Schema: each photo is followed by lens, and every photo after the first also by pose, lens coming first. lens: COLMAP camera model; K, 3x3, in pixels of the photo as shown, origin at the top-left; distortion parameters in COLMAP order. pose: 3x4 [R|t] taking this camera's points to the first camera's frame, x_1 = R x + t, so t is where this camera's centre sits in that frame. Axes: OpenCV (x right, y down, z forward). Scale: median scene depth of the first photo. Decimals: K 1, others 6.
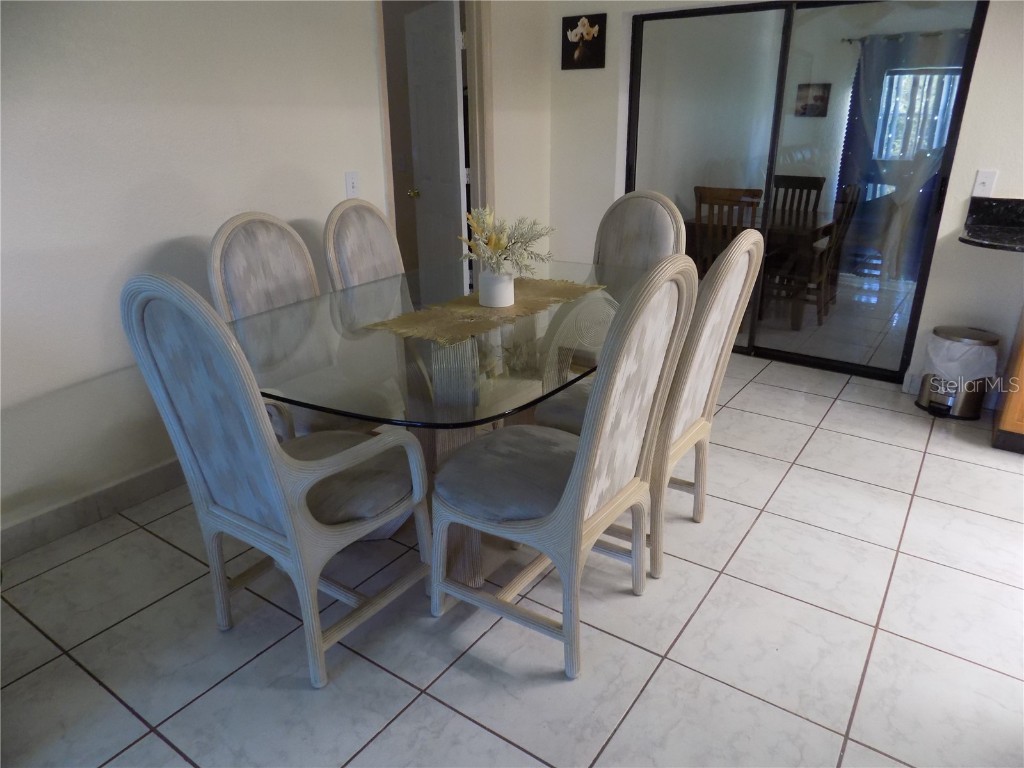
lens RADIAL K [[693.0, 0, 511.3], [0, 693.0, 381.8], [0, 0, 1]] dist [-0.062287, 0.058778]
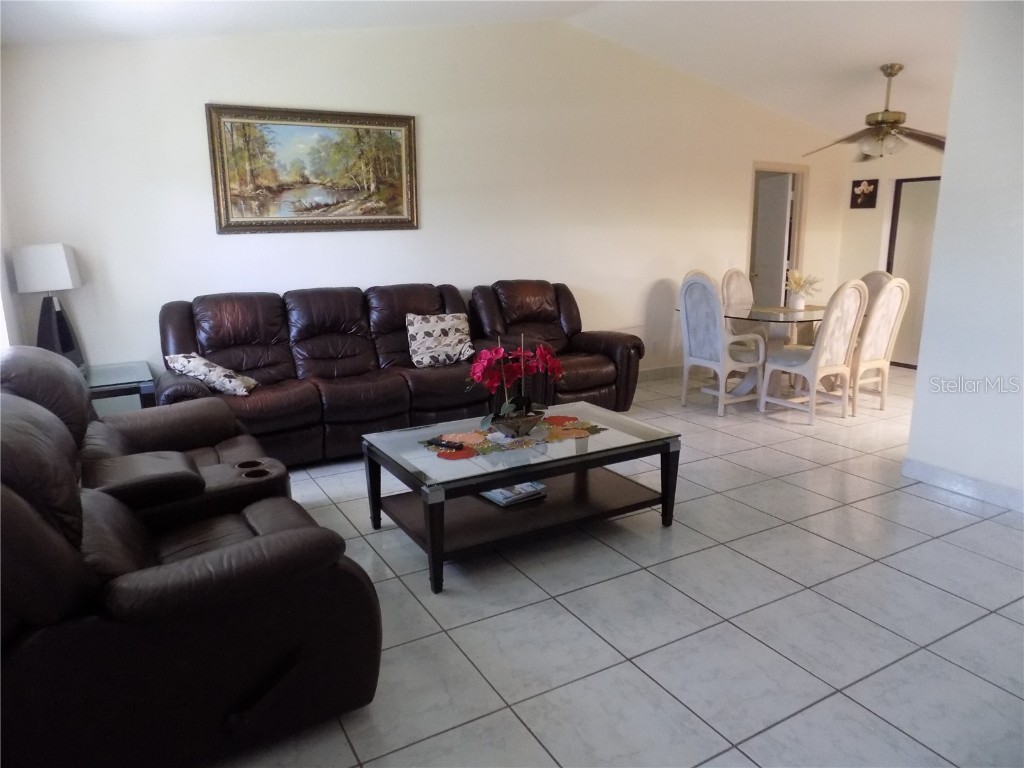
lens RADIAL K [[693.0, 0, 516.8], [0, 693.0, 382.2], [0, 0, 1]] dist [-0.062287, 0.058778]
pose [[0.909773, 0.094601, -0.404183, 0.072415], [-0.152320, 0.981844, -0.113051, 0.482580], [0.386150, 0.164416, 0.907665, -1.317439]]
